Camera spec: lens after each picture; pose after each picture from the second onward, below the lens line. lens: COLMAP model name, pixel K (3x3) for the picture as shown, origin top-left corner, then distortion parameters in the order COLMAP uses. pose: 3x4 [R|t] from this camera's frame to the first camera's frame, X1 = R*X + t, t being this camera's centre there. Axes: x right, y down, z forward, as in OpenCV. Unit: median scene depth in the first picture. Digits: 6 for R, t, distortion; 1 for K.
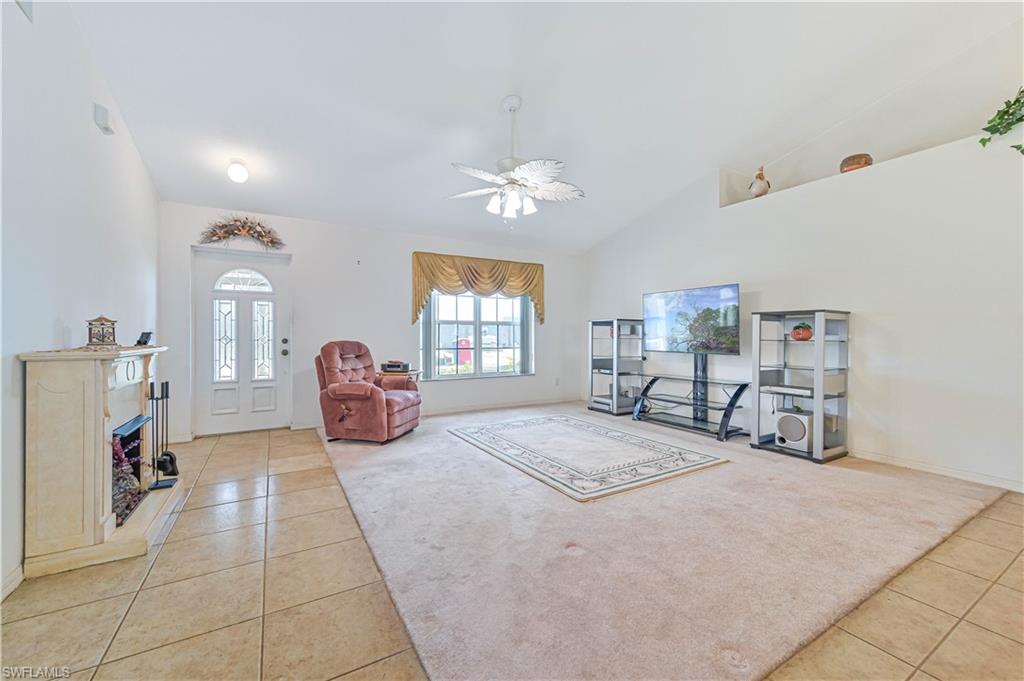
lens RADIAL K [[408.6, 0, 514.2], [0, 408.6, 342.6], [0, 0, 1]] dist [-0.002469, -0.000603]
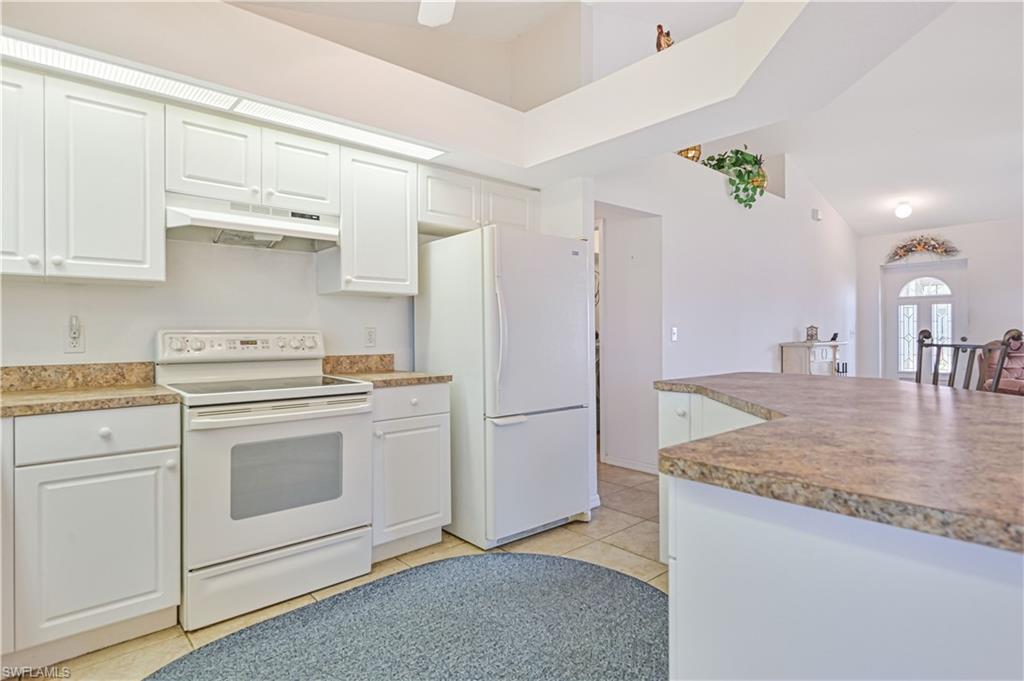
lens RADIAL K [[526.4, 0, 513.2], [0, 526.4, 335.2], [0, 0, 1]] dist [-0.005631, -0.000327]
pose [[0.186625, -0.002118, -0.982429, 0.628470], [-0.008847, 0.999954, -0.003836, 0.002494], [0.982391, 0.009408, 0.186597, -0.461157]]
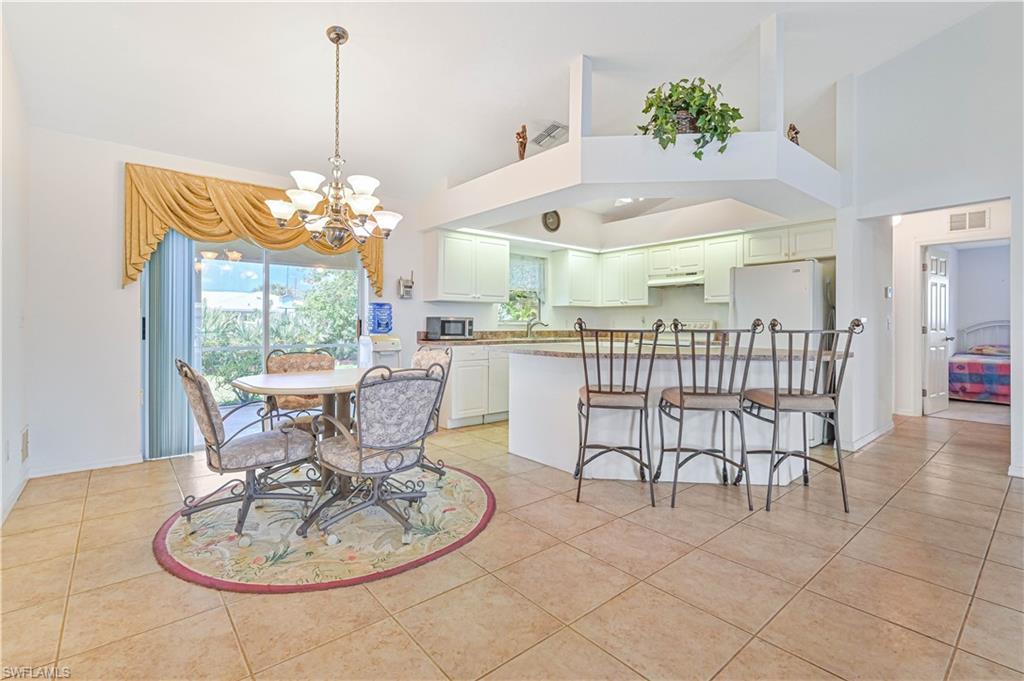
lens RADIAL K [[468.5, 0, 526.7], [0, 468.5, 324.7], [0, 0, 1]] dist [-0.001116, -0.000037]
pose [[-0.982652, -0.005952, -0.185363, 0.686824], [-0.009198, 0.999819, 0.016654, -0.009115], [0.185231, 0.018070, -0.982529, 0.612706]]
